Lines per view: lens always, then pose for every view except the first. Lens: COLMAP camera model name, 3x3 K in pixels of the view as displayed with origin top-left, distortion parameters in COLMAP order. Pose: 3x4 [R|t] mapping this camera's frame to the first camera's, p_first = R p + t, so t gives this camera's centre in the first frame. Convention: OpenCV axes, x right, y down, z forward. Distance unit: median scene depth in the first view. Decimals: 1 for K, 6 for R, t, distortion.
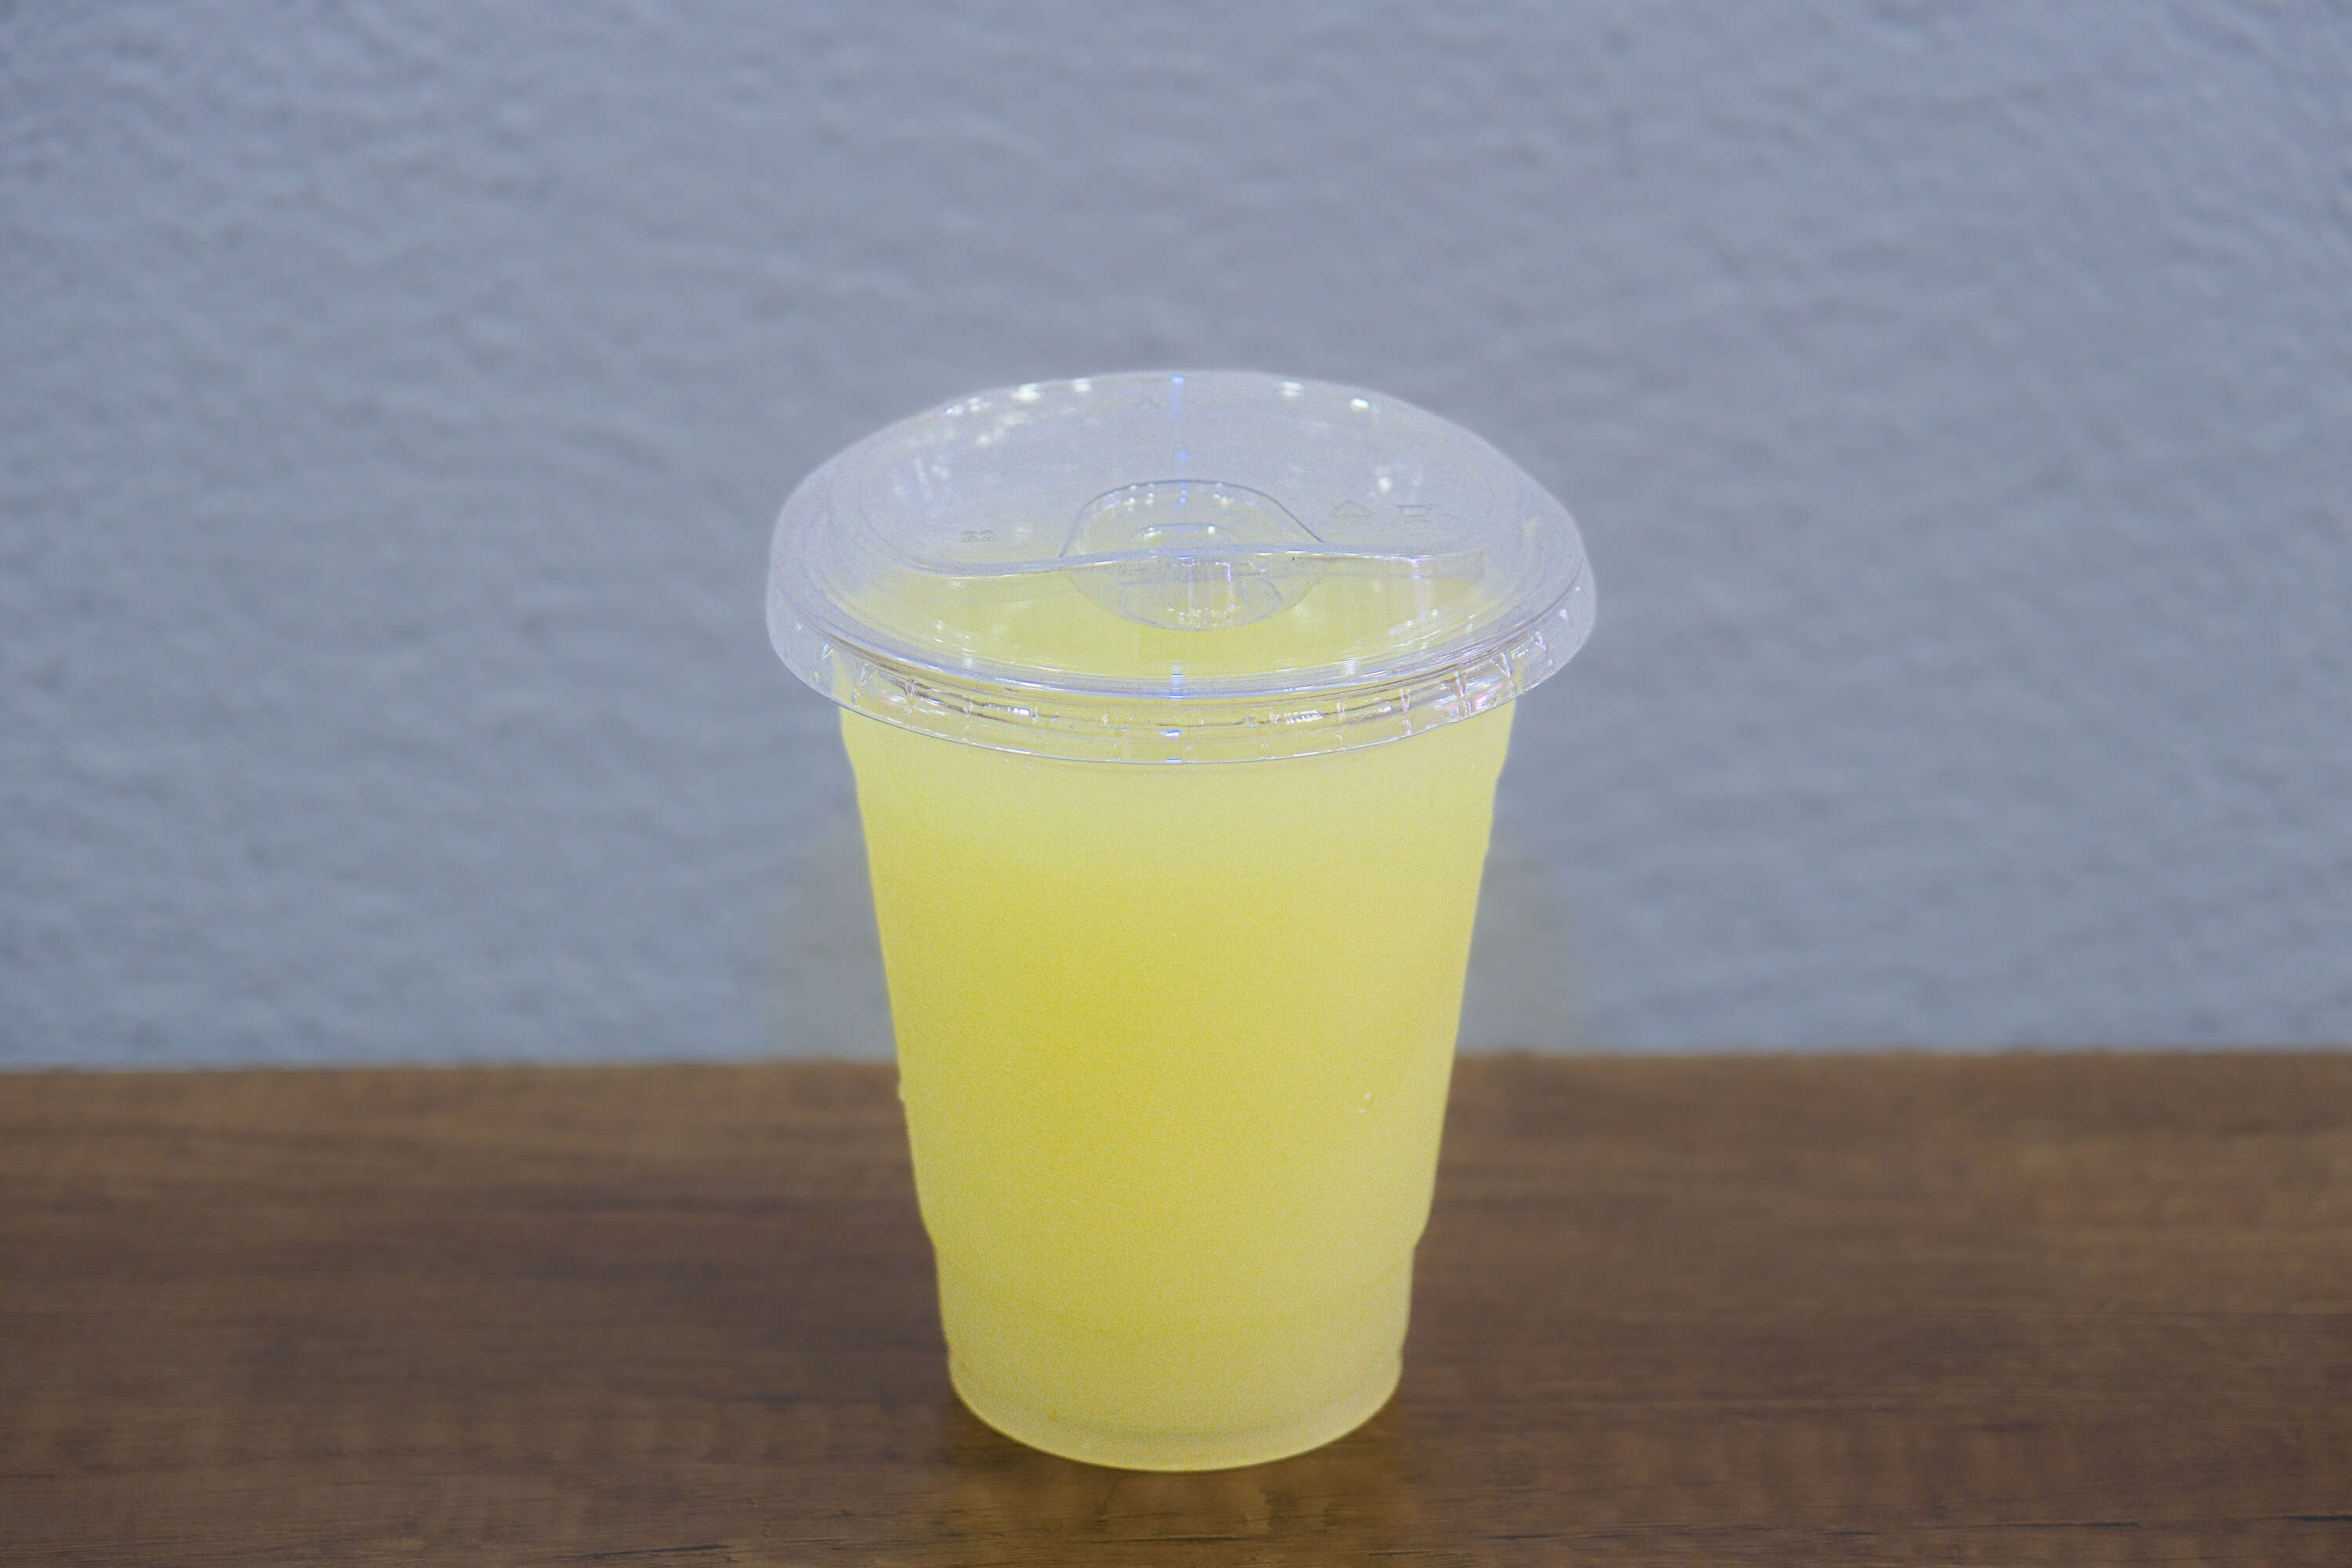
lens RADIAL K [[8567.0, 0, 1195.9], [0, 8567.0, 764.7], [0, 0, 1]] dist [-0.015174, 0.000000]
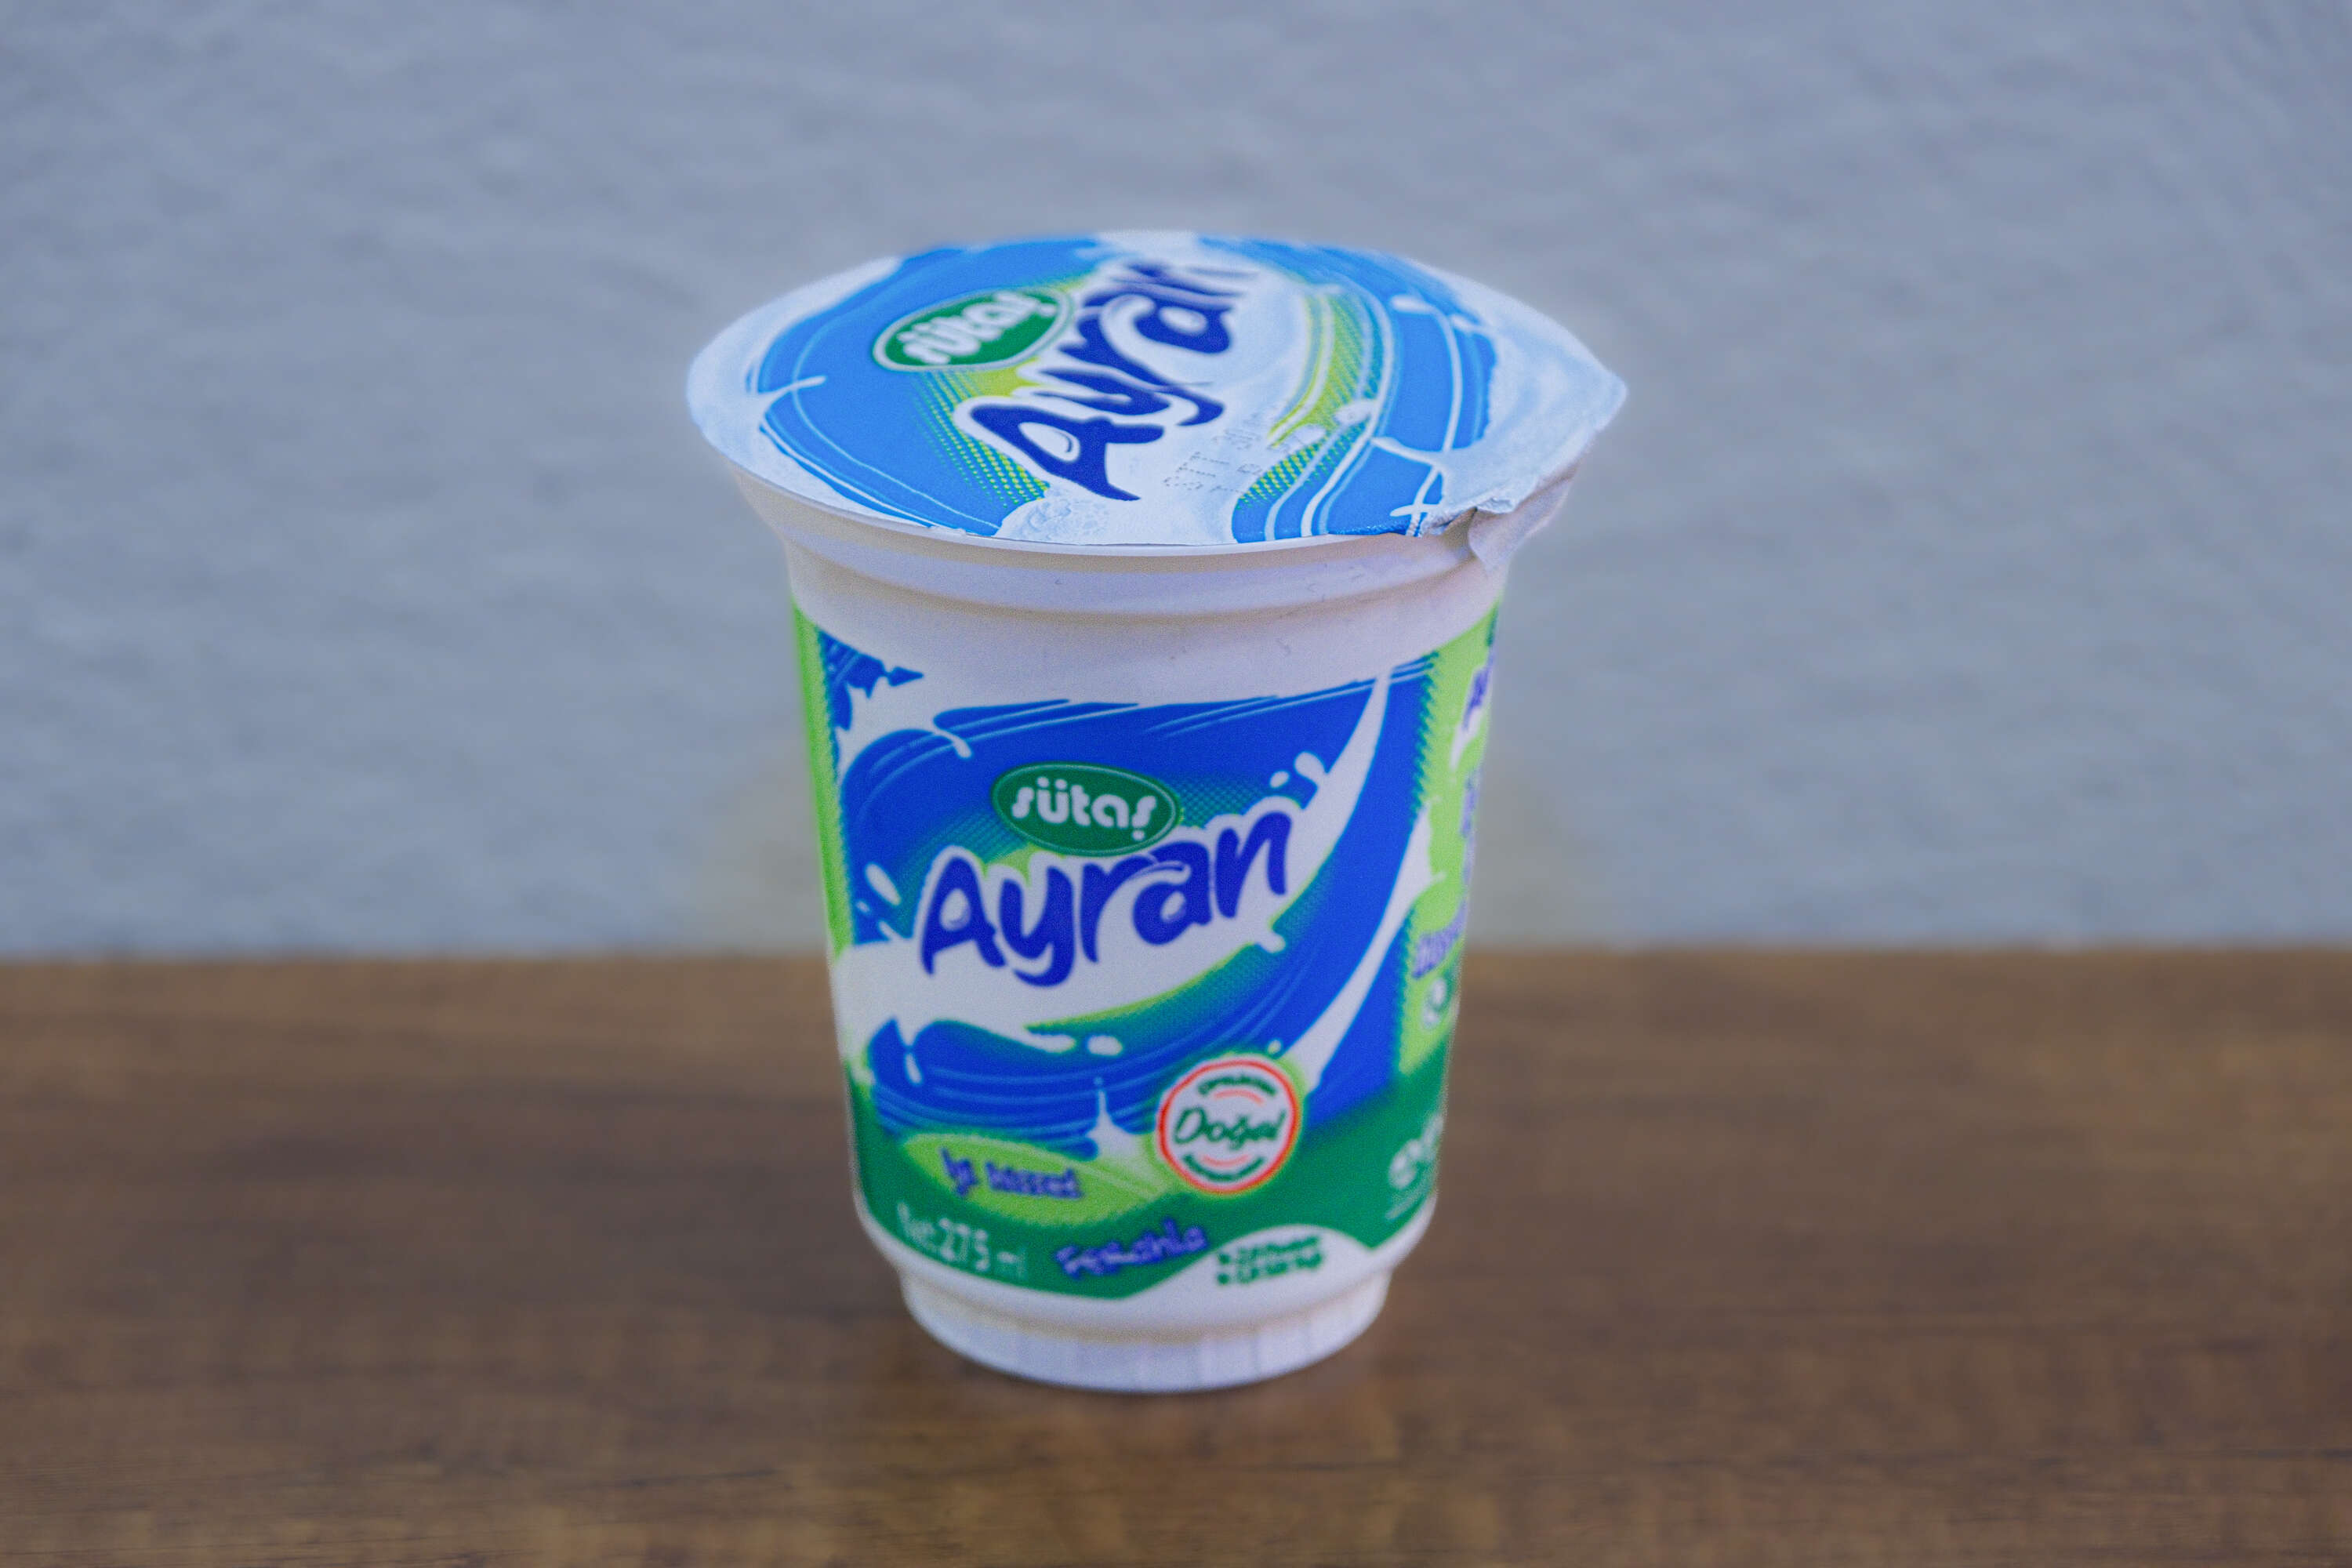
lens RADIAL K [[8567.0, 0, 1156.2], [0, 8567.0, 794.7], [0, 0, 1]] dist [-0.015174, 0.000000]
pose [[0.999989, 0.002393, 0.003982, -0.017138], [-0.002366, 0.999974, -0.006749, 0.023090], [-0.003998, 0.006739, 0.999969, 0.098279]]
